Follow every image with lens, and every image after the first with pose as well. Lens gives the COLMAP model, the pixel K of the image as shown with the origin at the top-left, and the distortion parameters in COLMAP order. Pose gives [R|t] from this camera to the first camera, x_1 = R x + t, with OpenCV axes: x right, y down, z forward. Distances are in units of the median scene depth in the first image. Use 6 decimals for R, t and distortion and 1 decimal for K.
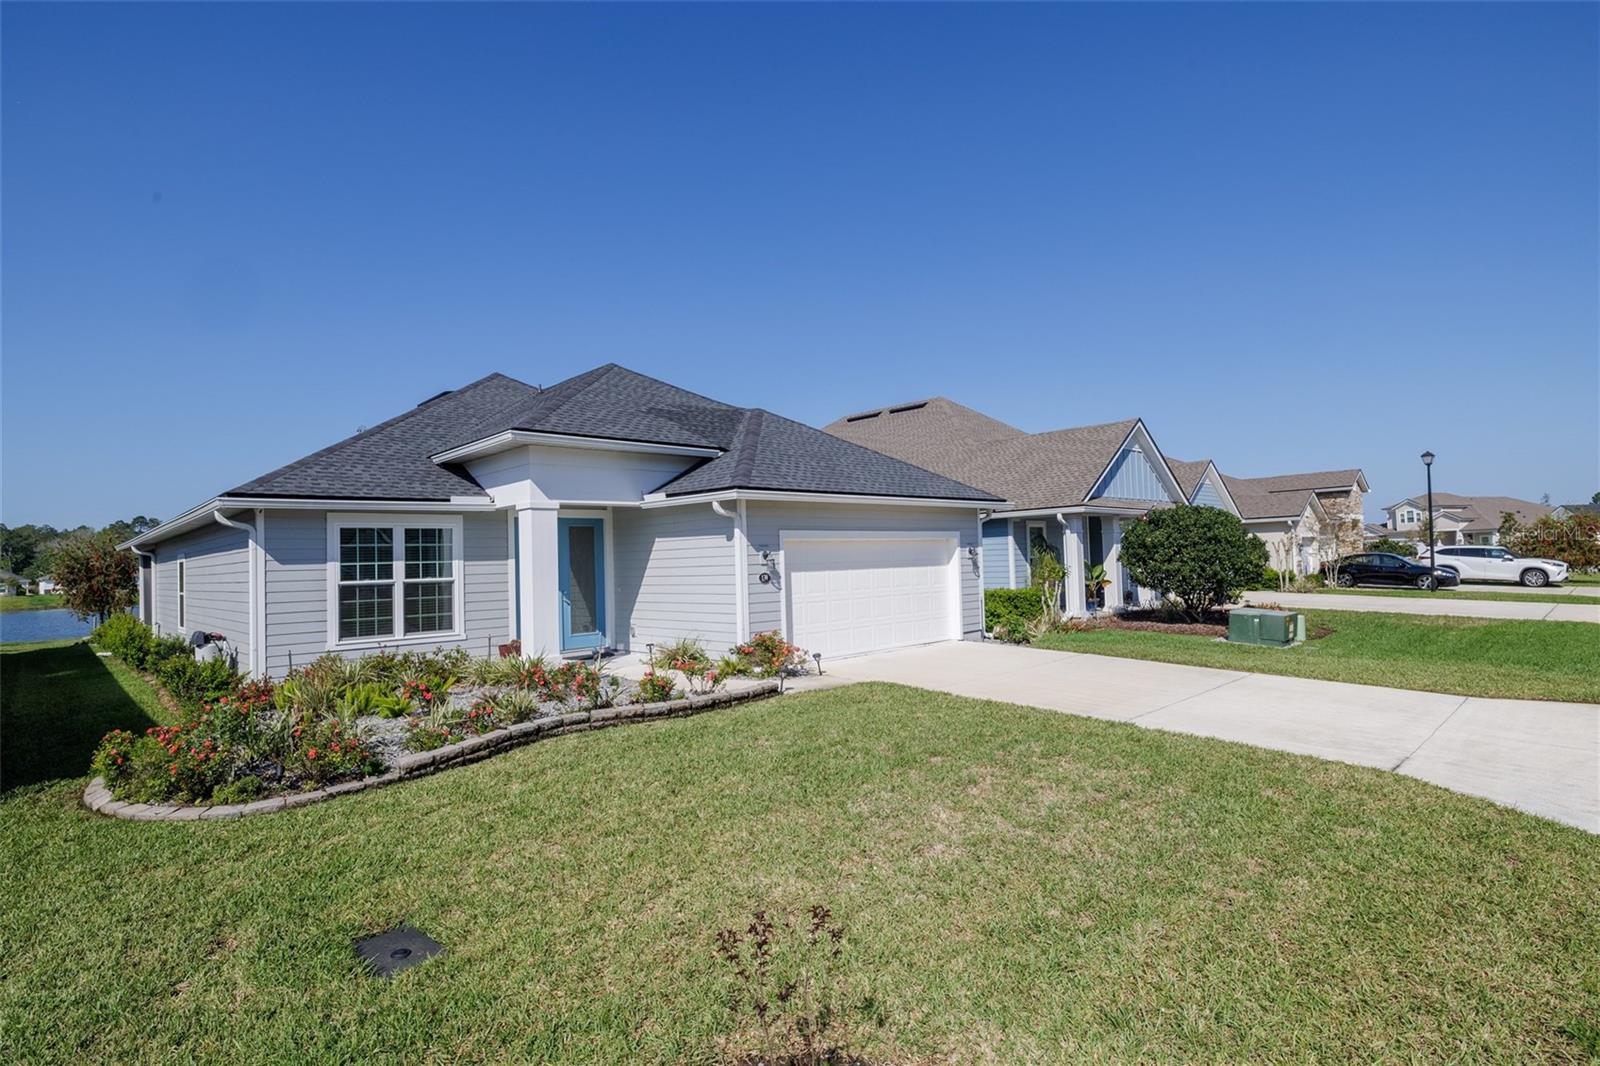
lens RADIAL K [[805.5, 0, 766.9], [0, 805.5, 529.0], [0, 0, 1]] dist [0.007164, 0.000716]
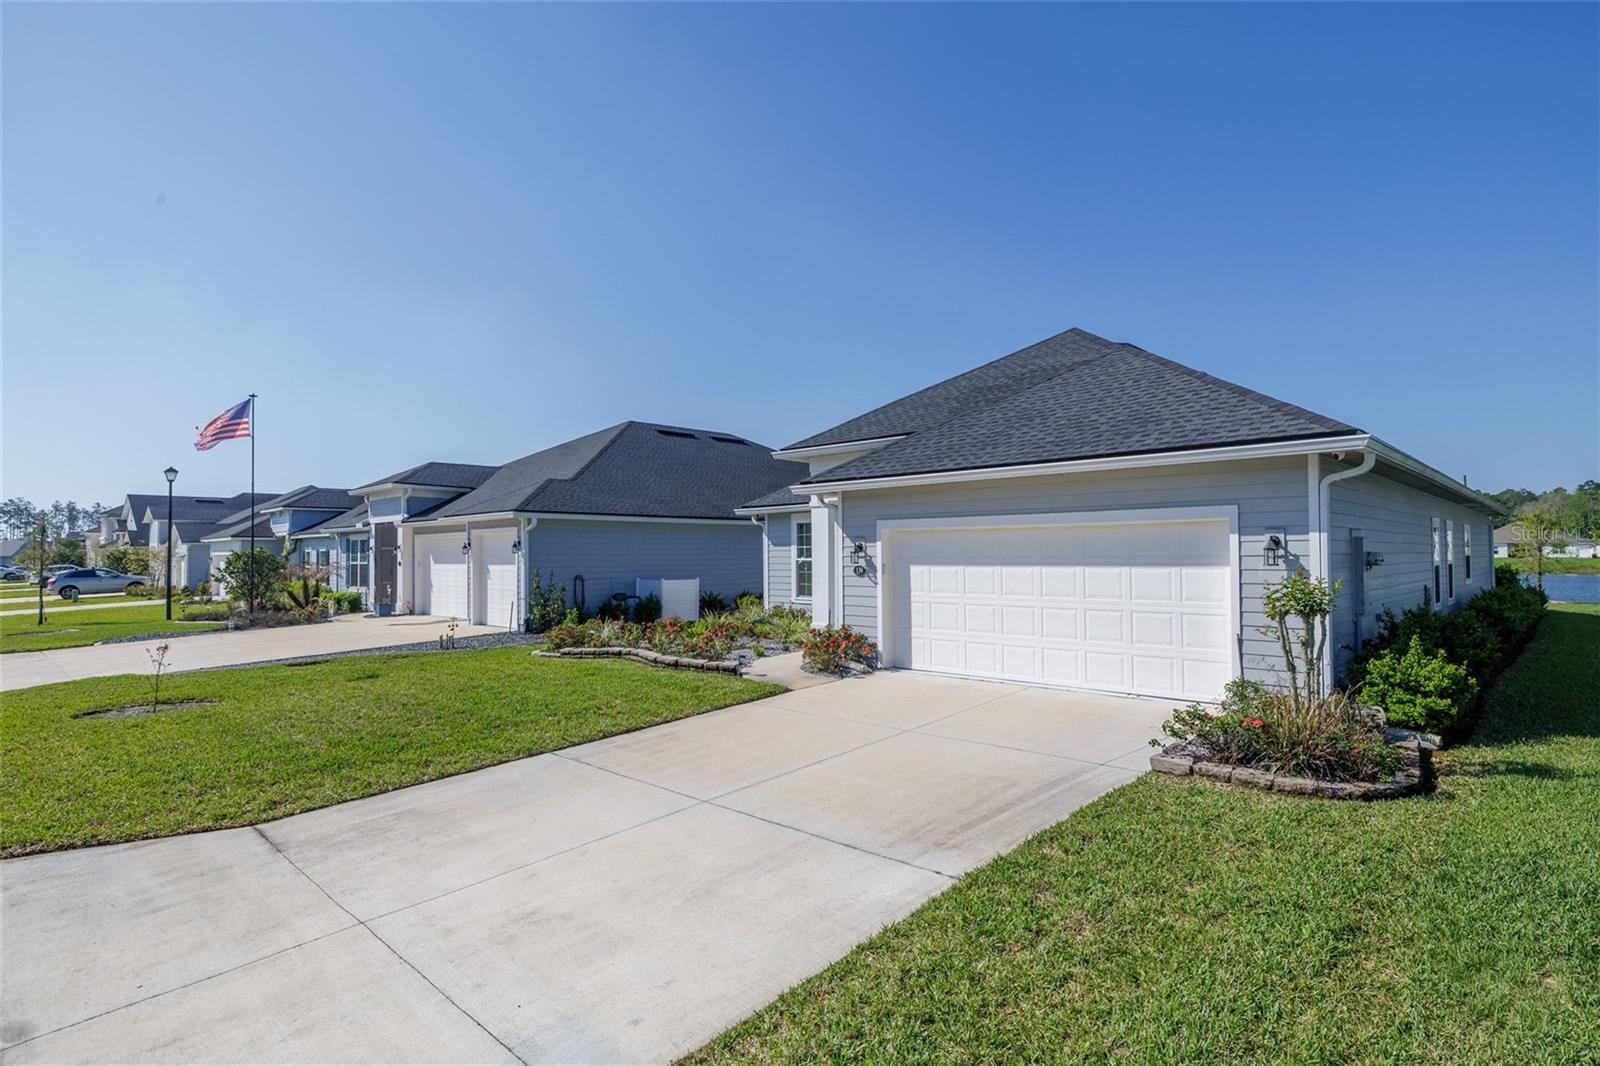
lens RADIAL K [[805.5, 0, 806.6], [0, 805.5, 535.6], [0, 0, 1]] dist [0.007164, 0.000716]
pose [[0.076828, 0.008038, -0.997012, 0.951953], [0.046267, 0.998862, 0.011618, 0.004656], [0.995970, -0.047021, 0.076369, 0.863093]]
